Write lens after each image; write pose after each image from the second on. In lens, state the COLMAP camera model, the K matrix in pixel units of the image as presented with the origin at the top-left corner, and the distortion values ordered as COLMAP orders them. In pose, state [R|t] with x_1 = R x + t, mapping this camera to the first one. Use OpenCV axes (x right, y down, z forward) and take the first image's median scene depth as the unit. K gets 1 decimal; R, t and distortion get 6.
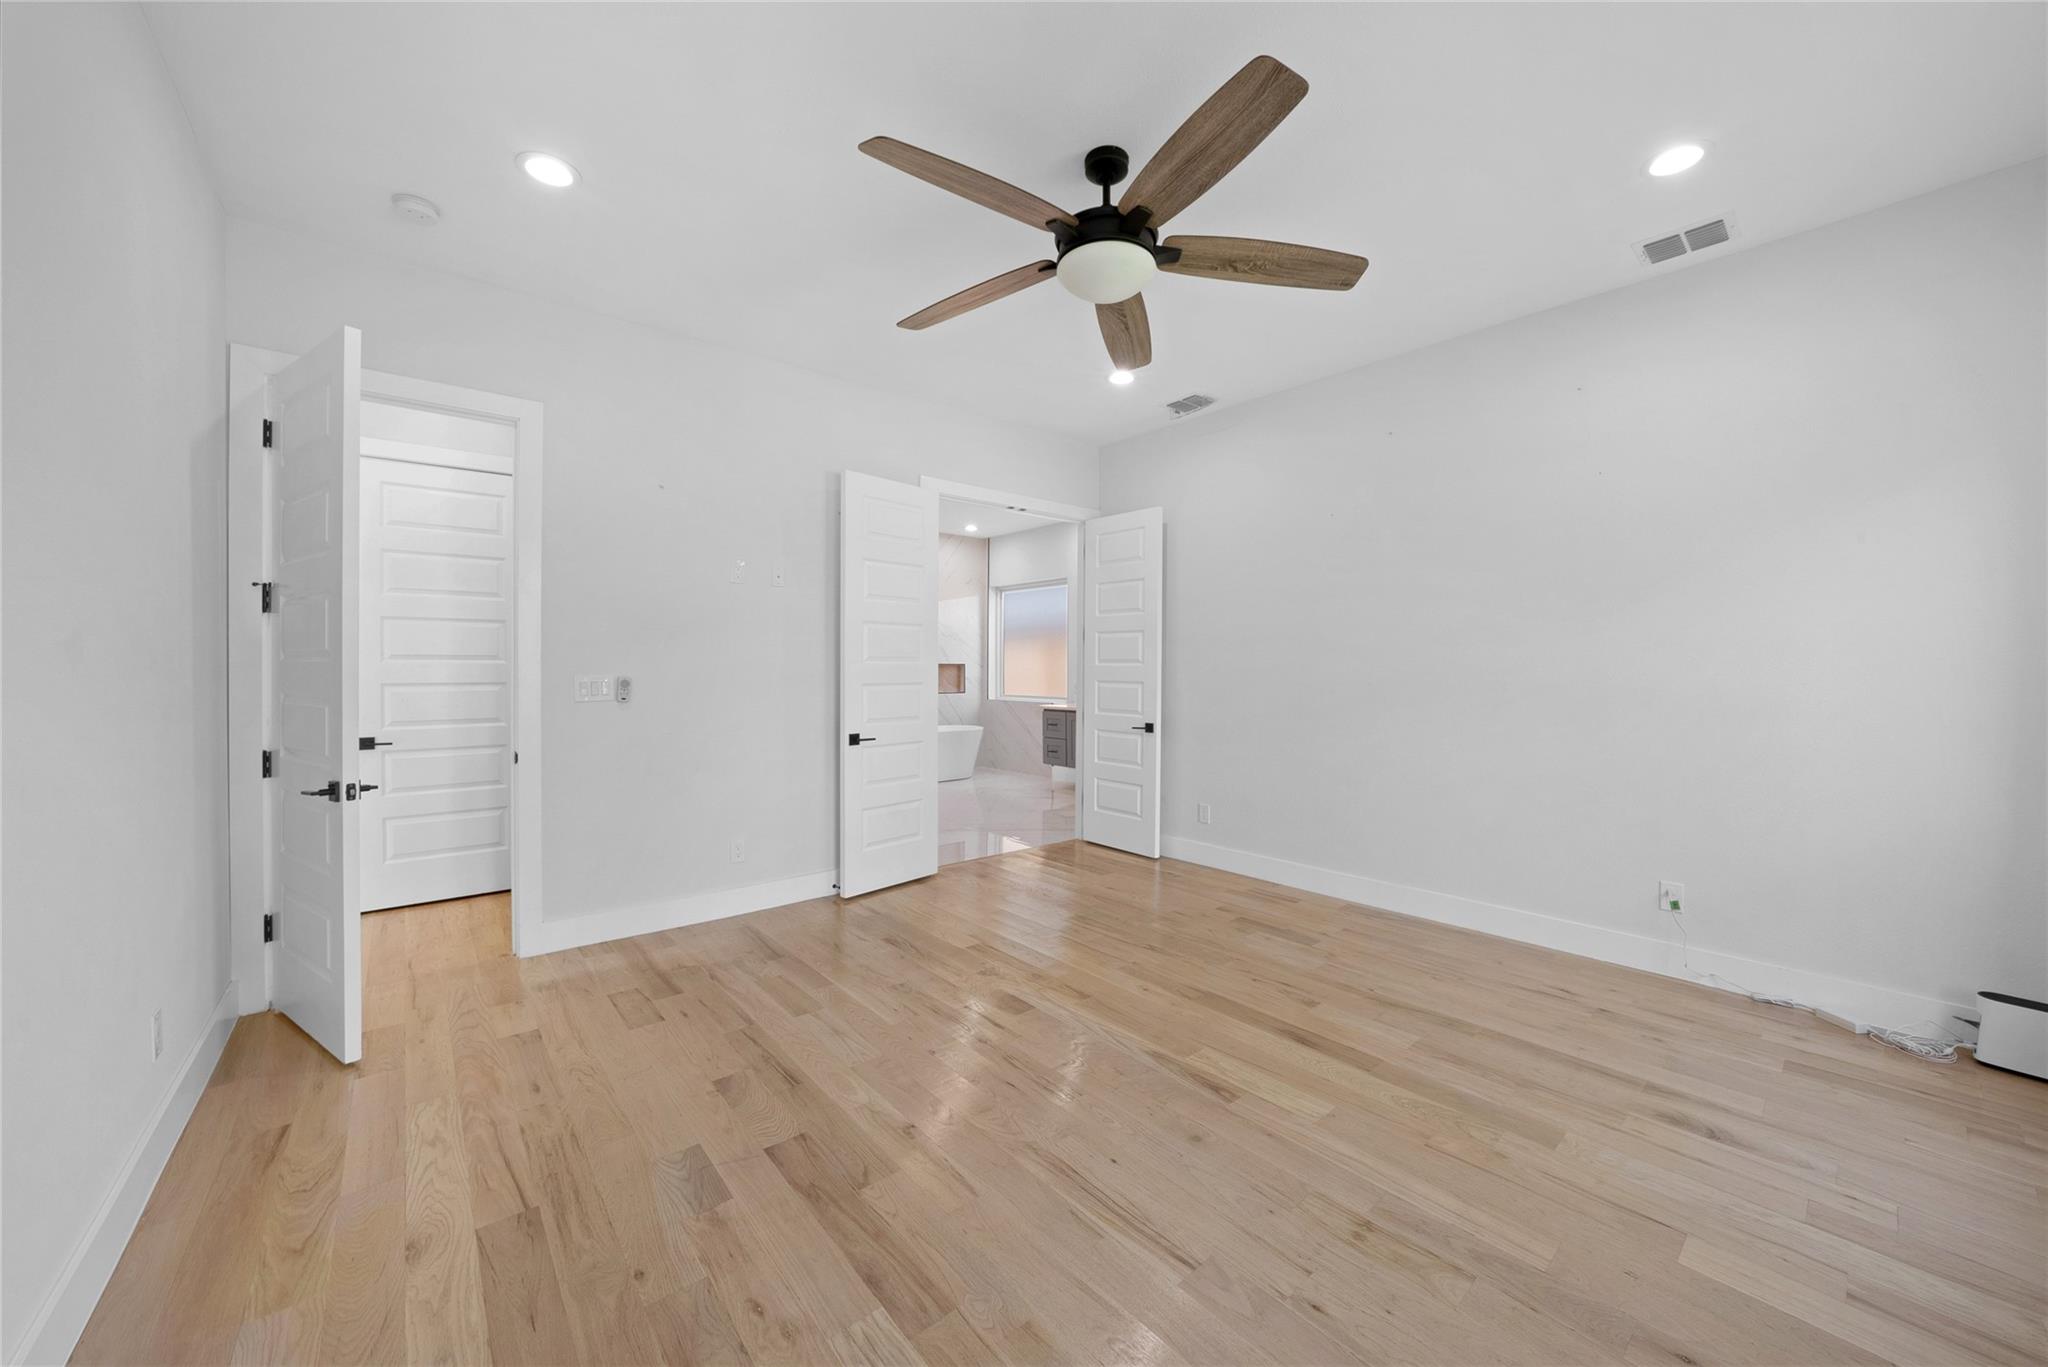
lens RADIAL K [[744.3, 0, 1027.0], [0, 744.3, 673.8], [0, 0, 1]] dist [-0.010093, -0.000088]
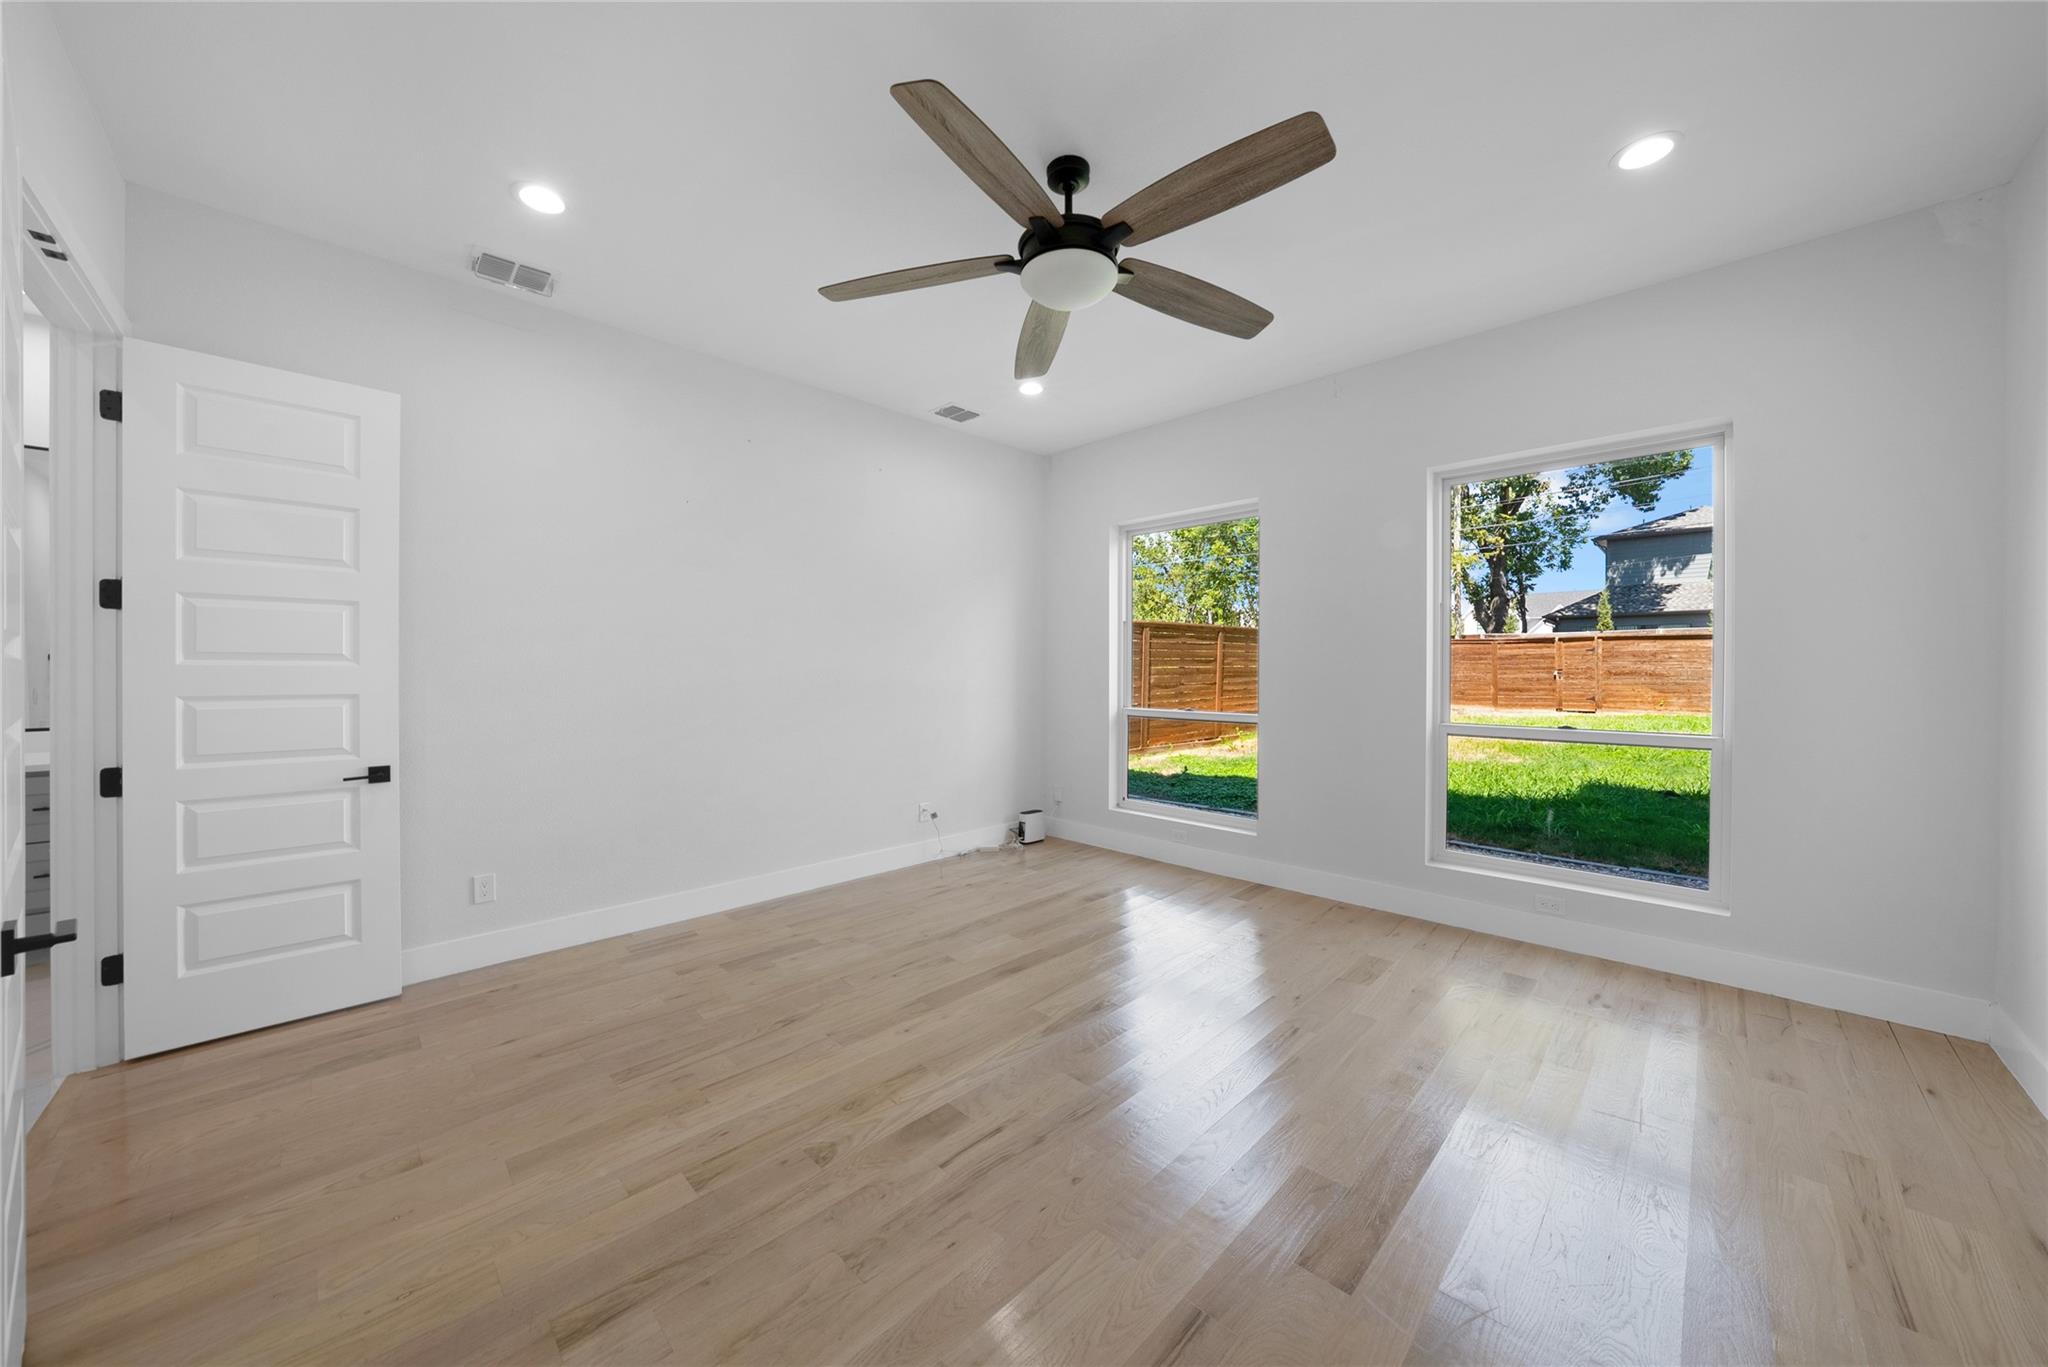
lens RADIAL K [[723.2, 0, 1021.3], [0, 723.2, 675.1], [0, 0, 1]] dist [-0.009833, 0.000555]
pose [[-0.086422, -0.010306, 0.996205, -0.696838], [0.005699, 0.999925, 0.010839, -0.010290], [-0.996242, 0.006614, -0.086357, 0.916679]]
